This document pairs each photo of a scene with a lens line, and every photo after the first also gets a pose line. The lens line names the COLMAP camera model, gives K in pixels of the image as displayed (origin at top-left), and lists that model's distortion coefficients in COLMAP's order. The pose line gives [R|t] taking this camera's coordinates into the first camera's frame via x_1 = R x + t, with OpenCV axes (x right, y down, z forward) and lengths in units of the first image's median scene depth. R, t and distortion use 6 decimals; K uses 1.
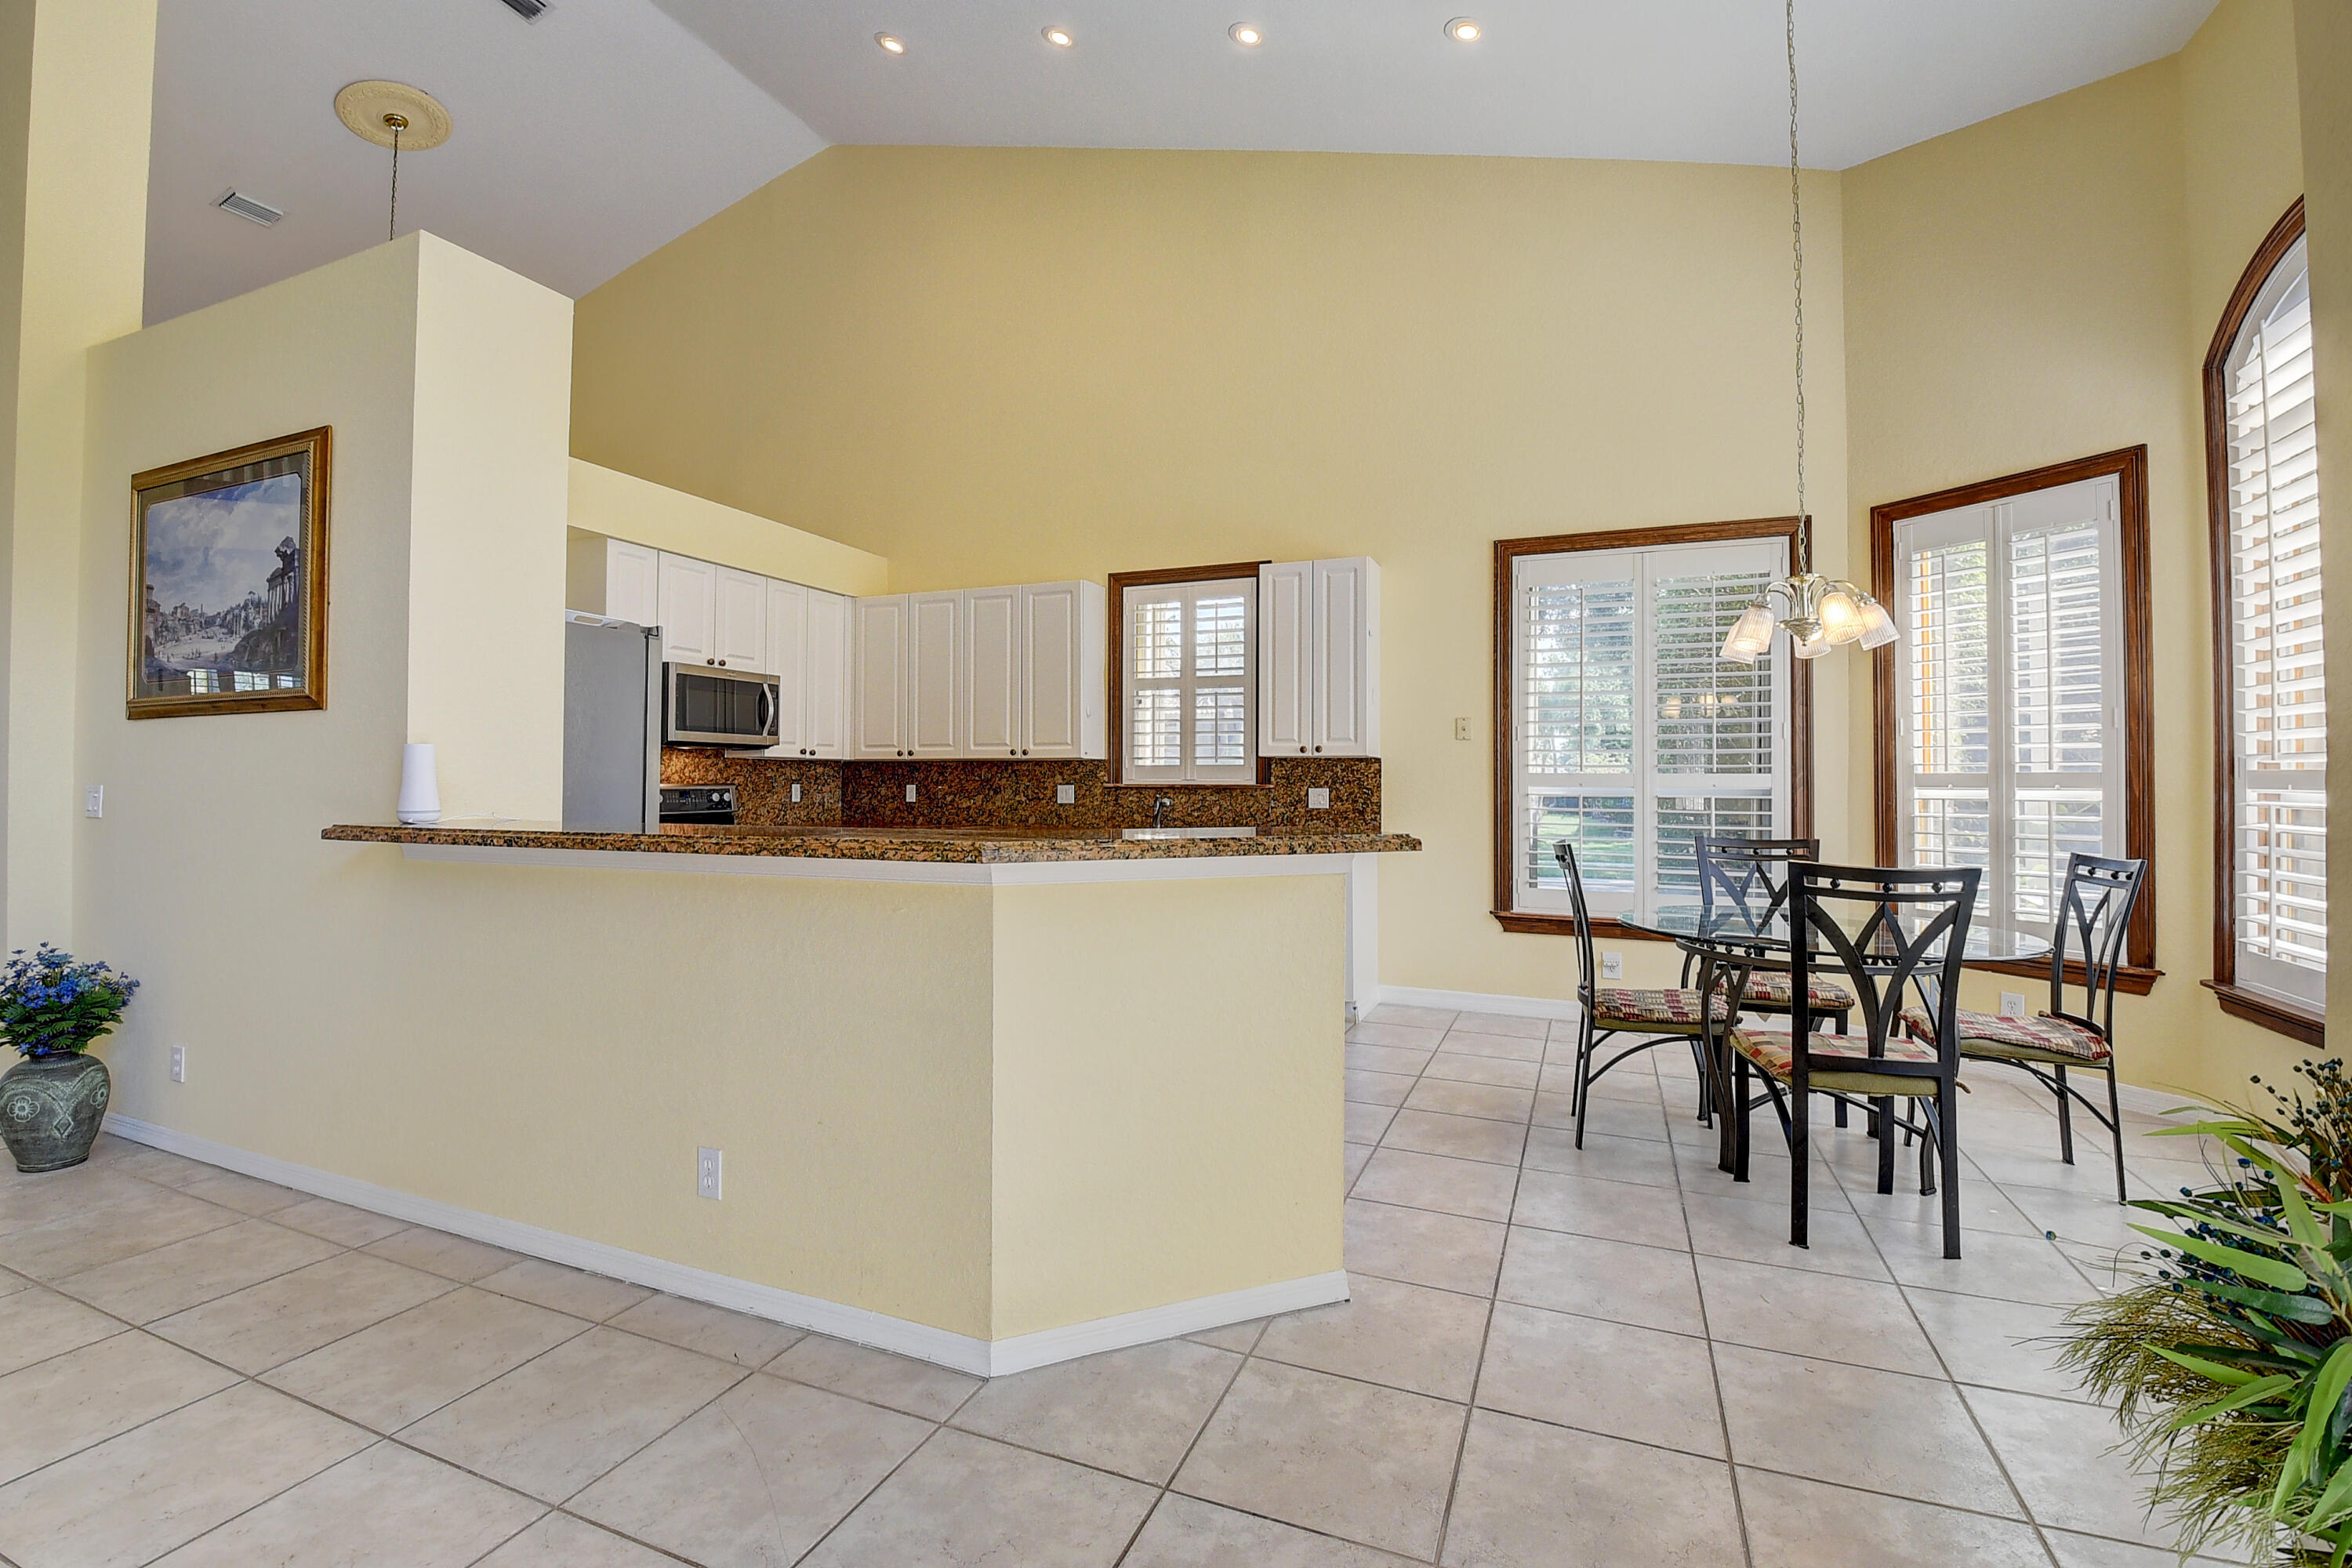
lens RADIAL K [[1035.0, 0, 1171.2], [0, 1035.0, 758.2], [0, 0, 1]] dist [0.016560, -0.028737]
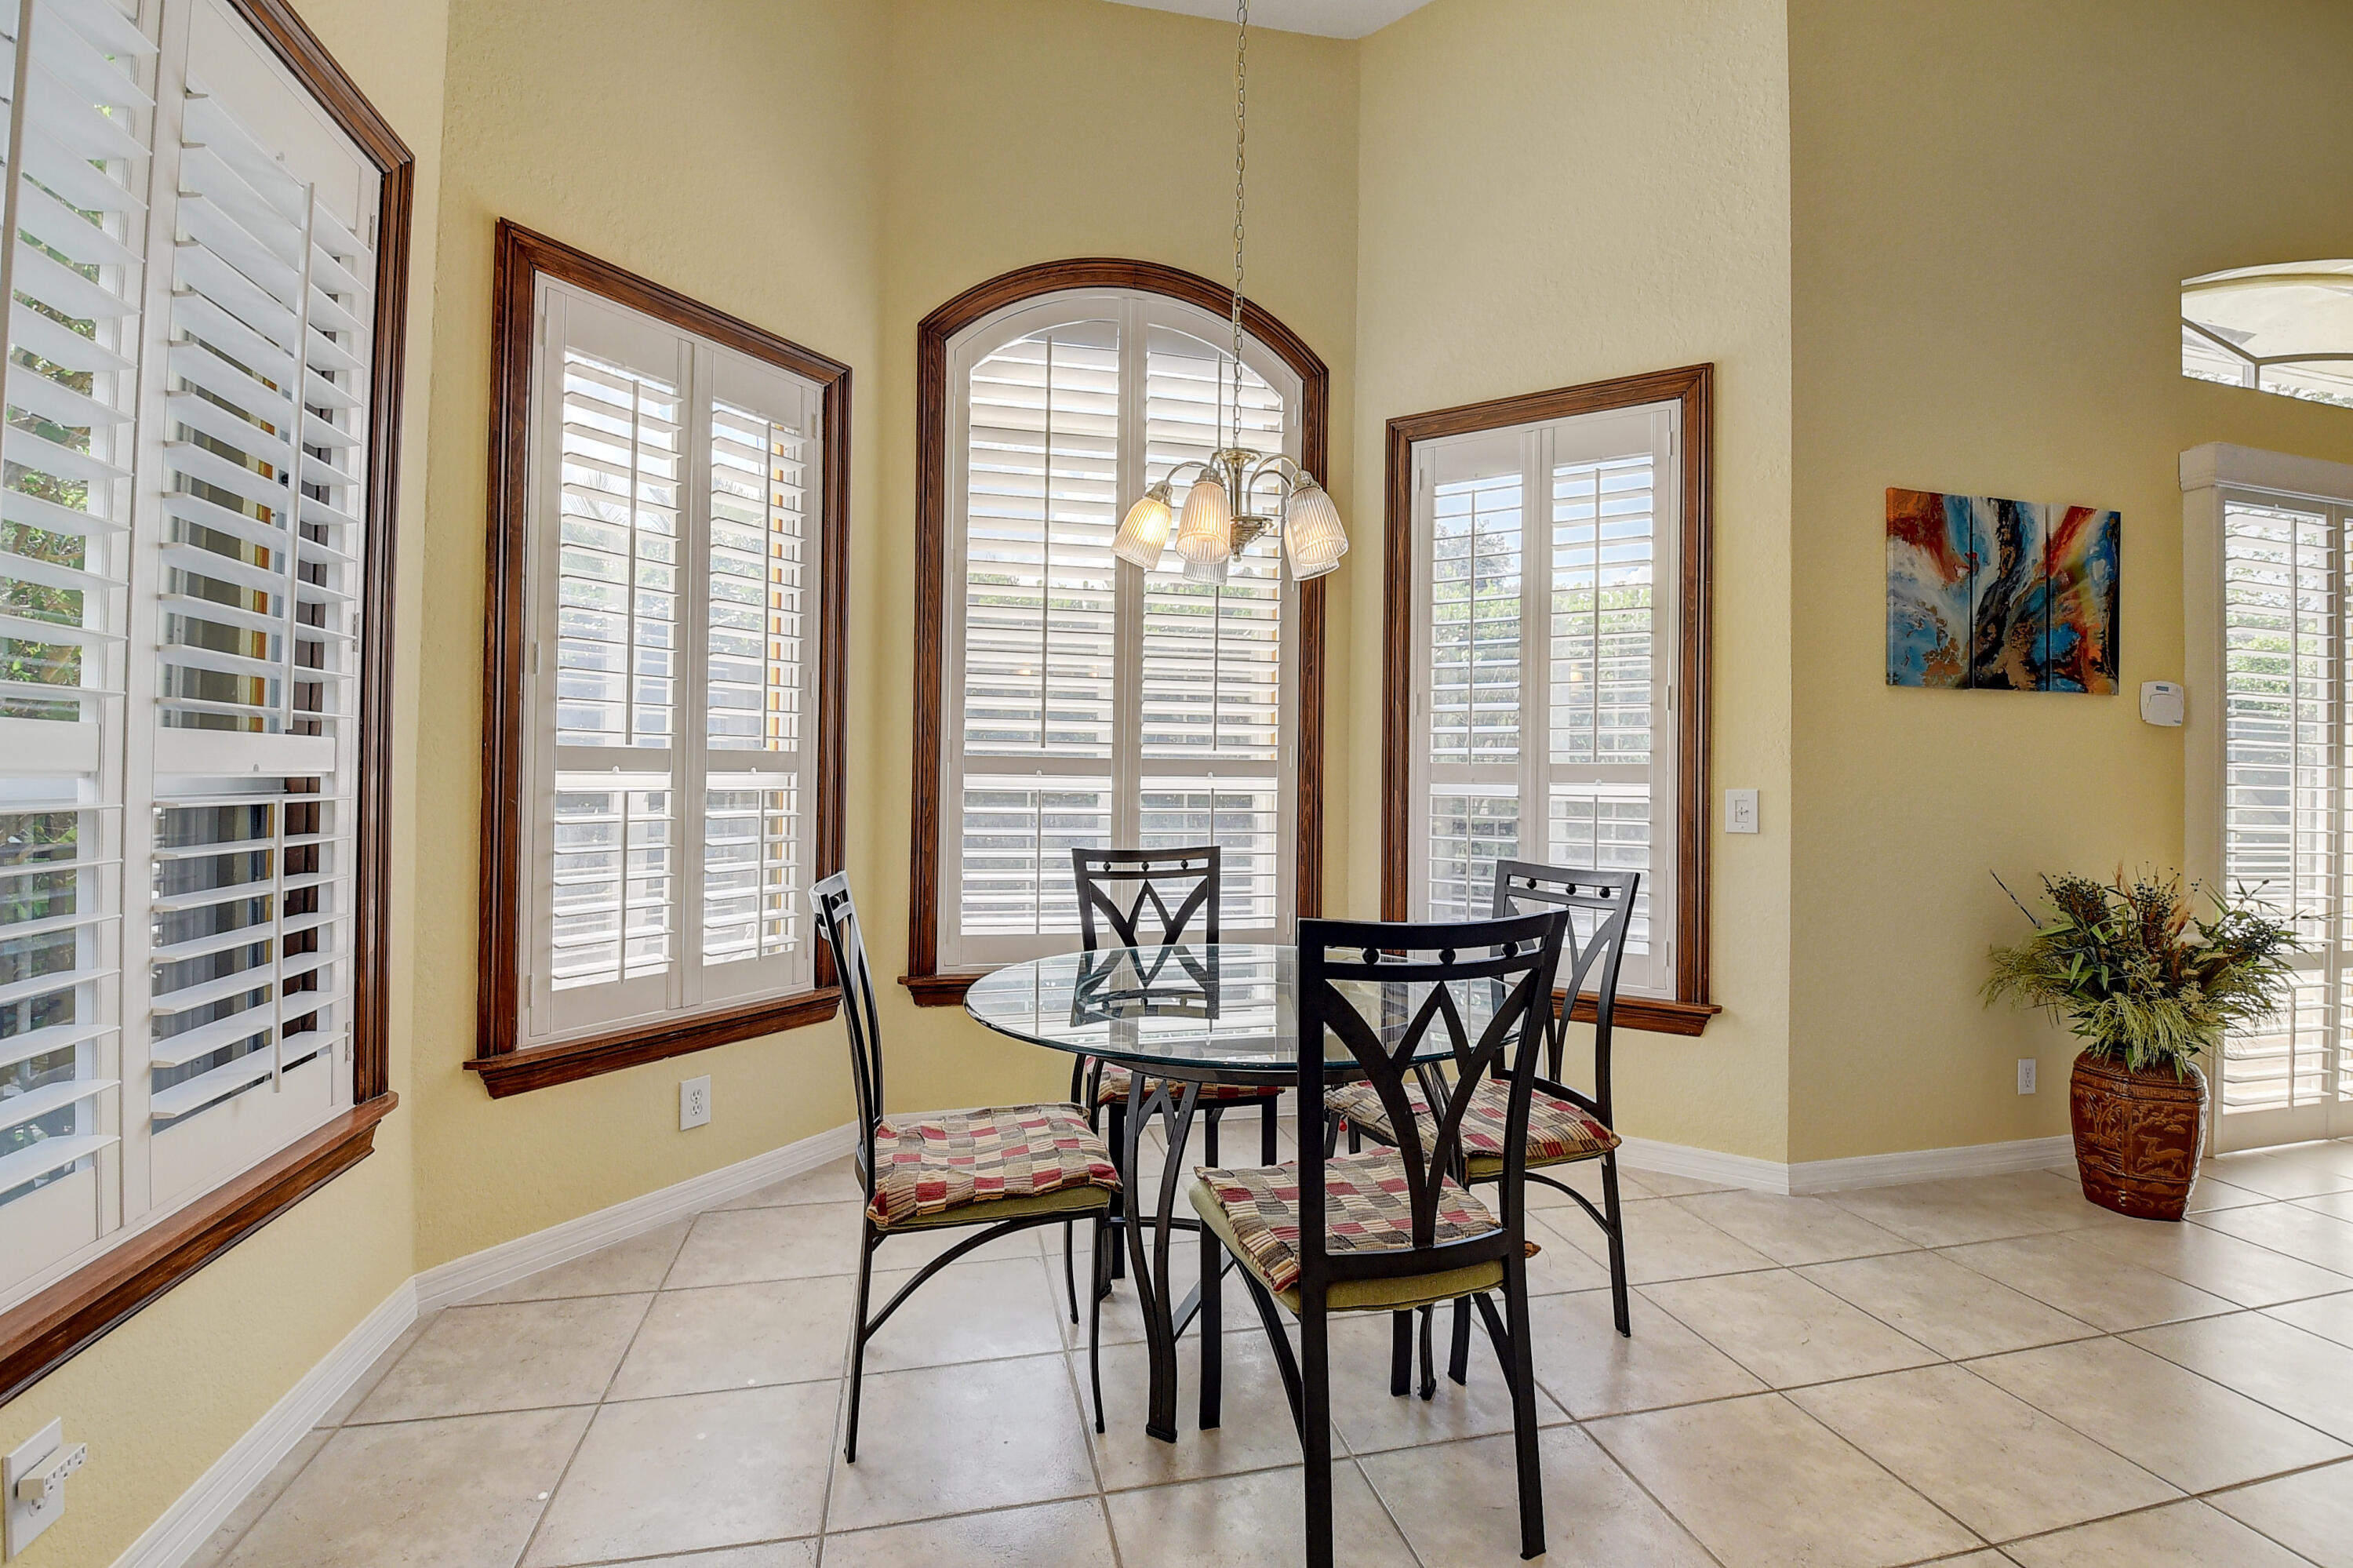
lens RADIAL K [[1043.8, 0, 1169.5], [0, 1043.8, 759.3], [0, 0, 1]] dist [0.008868, -0.029021]
pose [[-0.574850, -0.002673, 0.818254, 0.068520], [-0.037724, 0.999018, -0.023239, 0.024644], [-0.817389, -0.044227, -0.574387, 0.999059]]
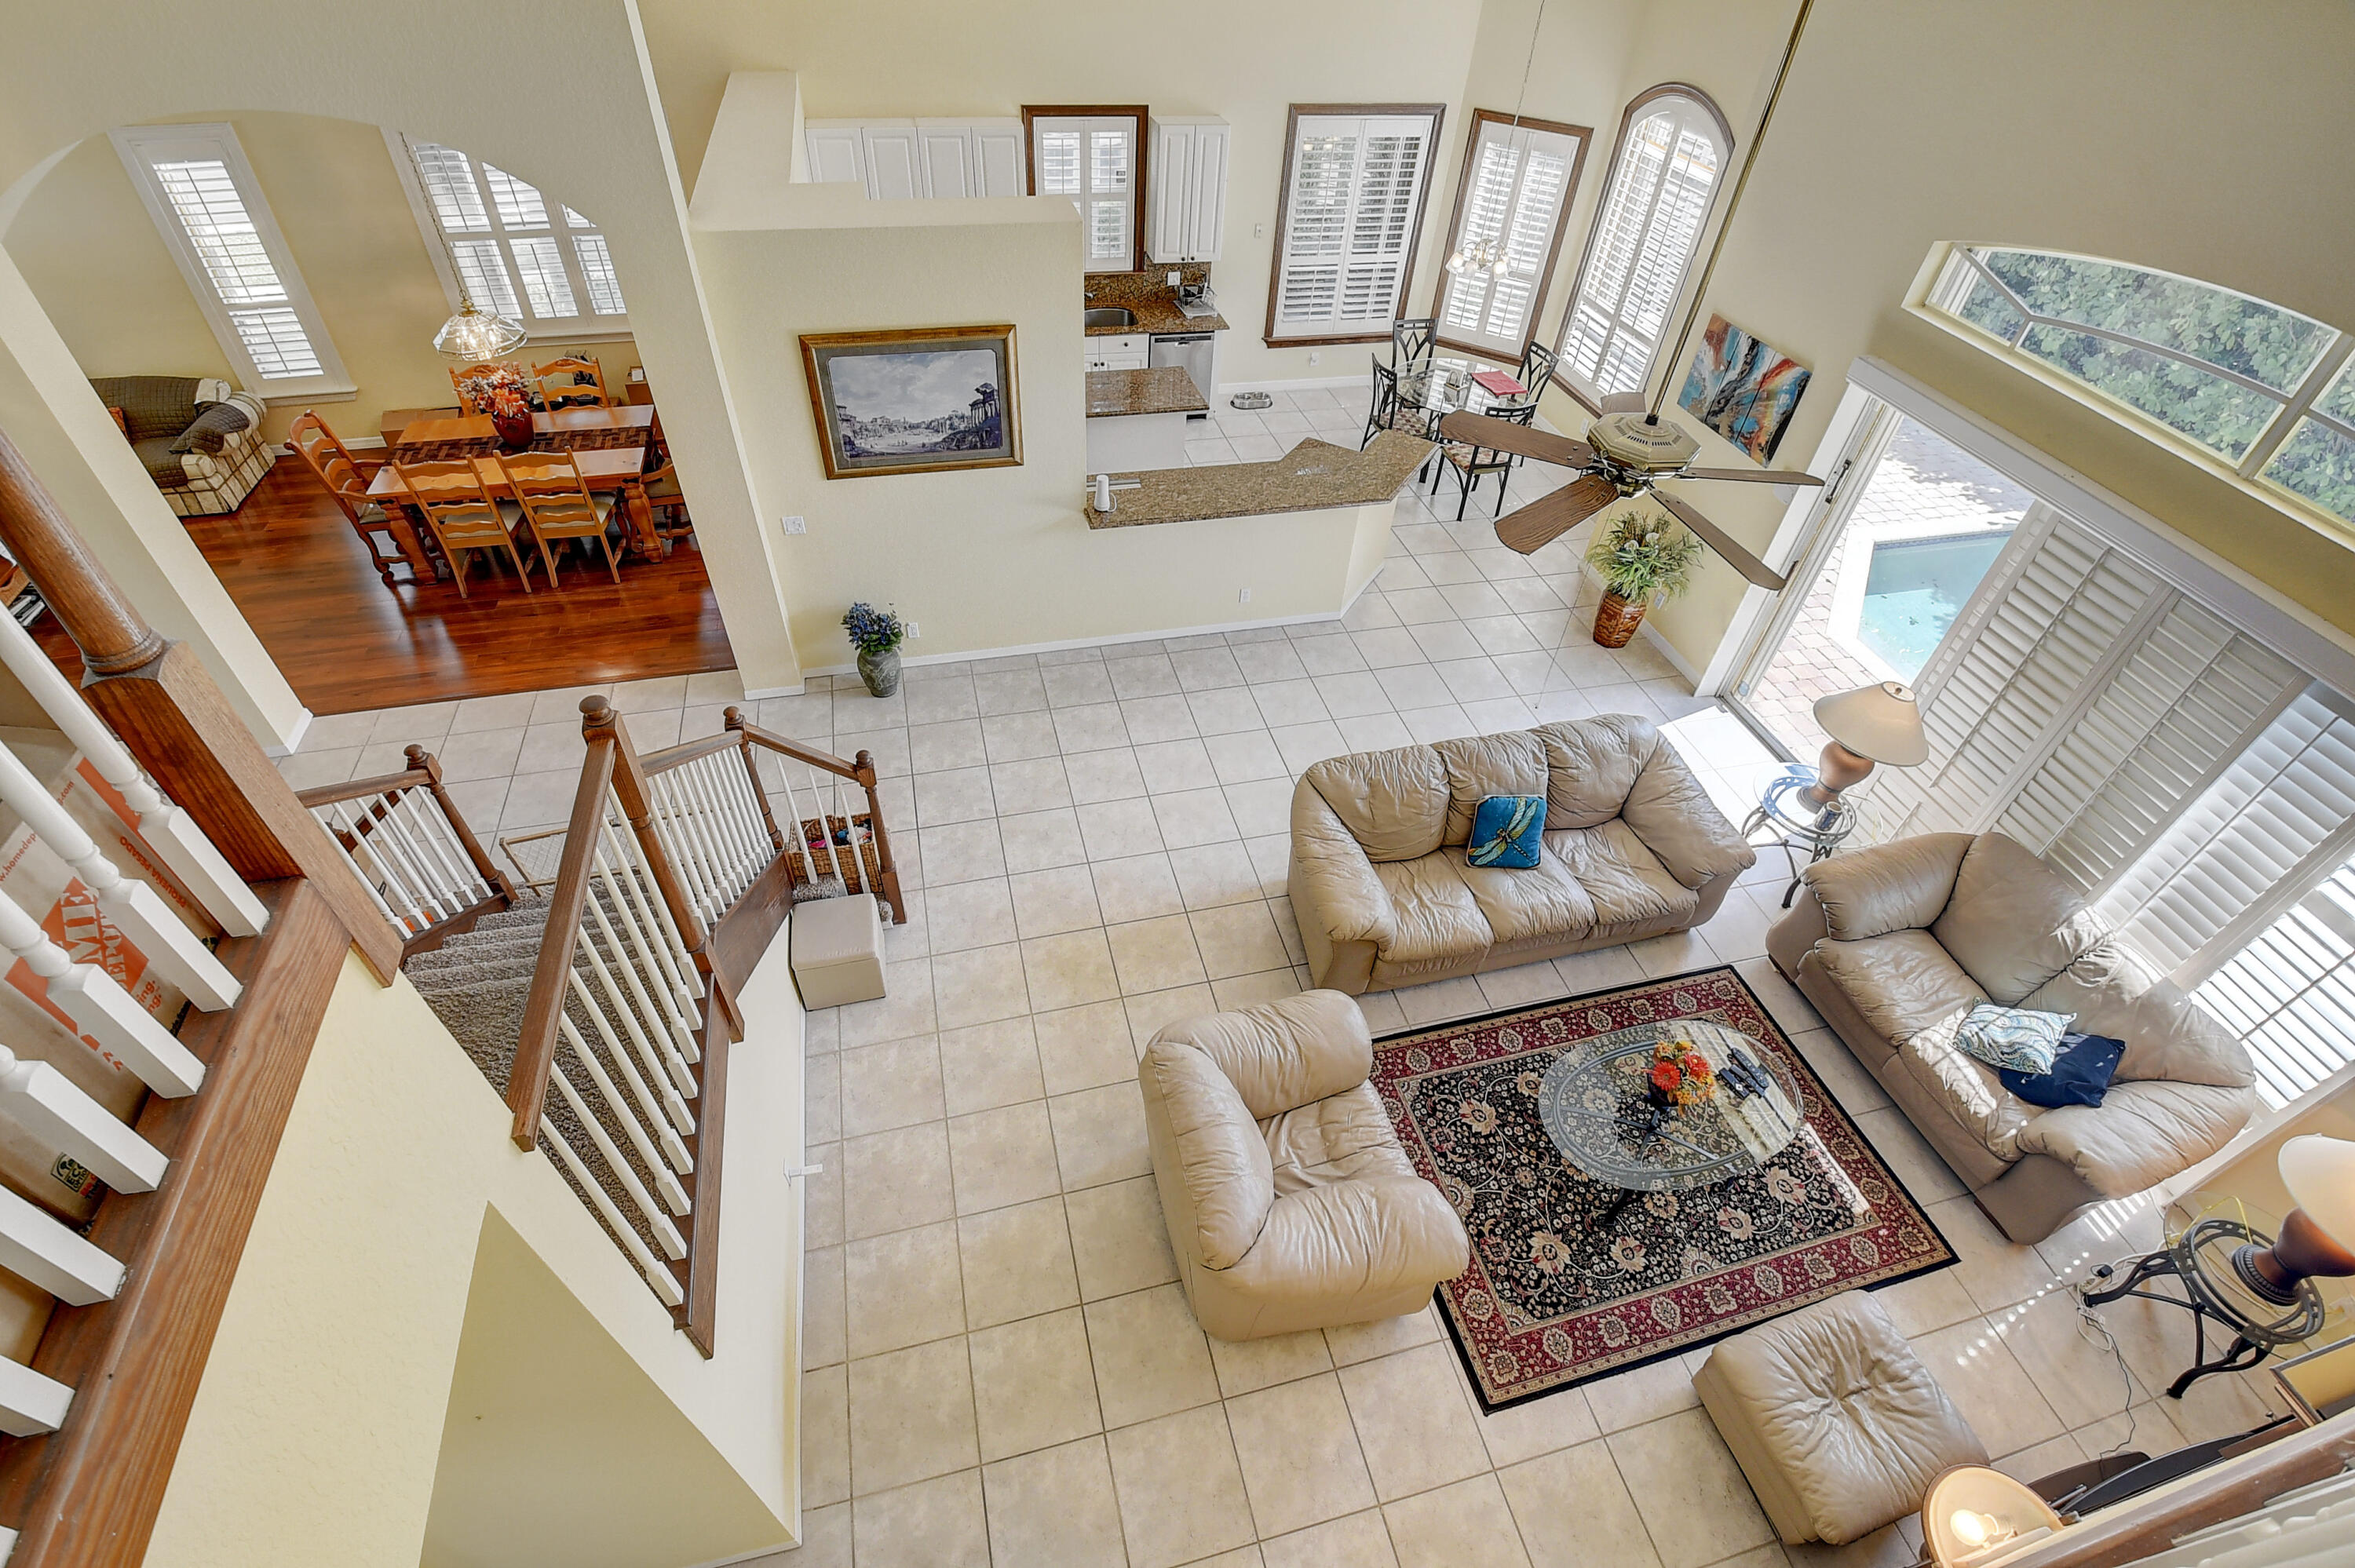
lens RADIAL K [[1044.5, 0, 1170.5], [0, 1044.5, 759.3], [0, 0, 1]] dist [0.008868, -0.029021]
pose [[0.804021, -0.378787, 0.458335, -1.069061], [-0.057475, 0.717709, 0.693967, -0.662033], [-0.591817, -0.584307, 0.555282, -0.411576]]
